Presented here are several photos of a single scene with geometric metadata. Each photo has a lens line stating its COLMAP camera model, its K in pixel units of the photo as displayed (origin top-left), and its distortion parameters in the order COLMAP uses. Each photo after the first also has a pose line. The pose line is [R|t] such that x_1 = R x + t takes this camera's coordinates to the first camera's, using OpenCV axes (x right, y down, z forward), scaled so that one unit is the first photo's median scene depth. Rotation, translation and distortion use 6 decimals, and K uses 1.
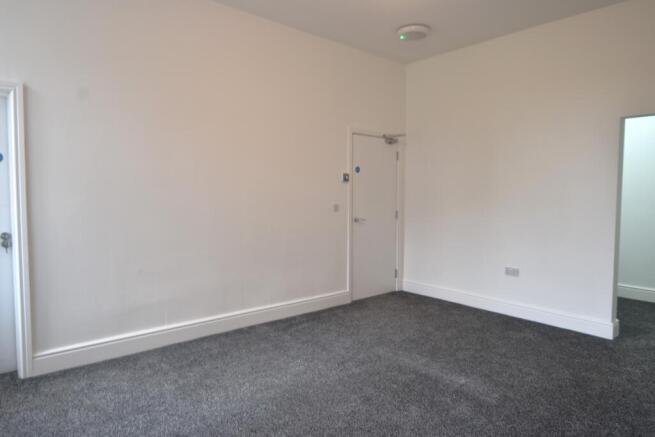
lens RADIAL K [[414.3, 0, 326.2], [0, 414.3, 218.8], [0, 0, 1]] dist [-0.019376, -0.001299]
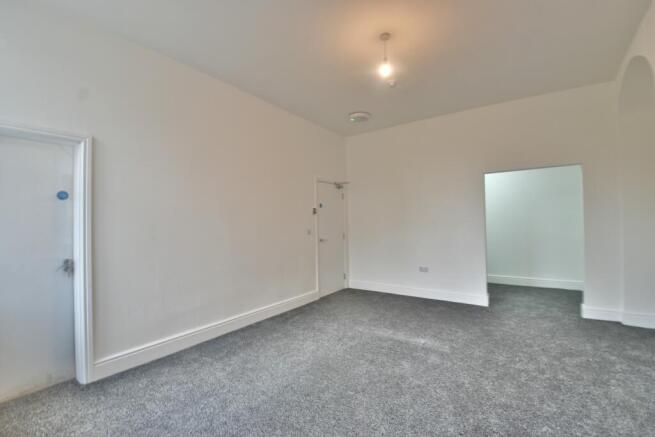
lens RADIAL K [[290.6, 0, 330.2], [0, 290.6, 216.5], [0, 0, 1]] dist [-0.029394, -0.001875]
pose [[0.968732, -0.017664, 0.247481, -0.218771], [0.039847, 0.995591, -0.084914, 0.010695], [-0.244890, 0.092120, 0.965165, 0.014793]]
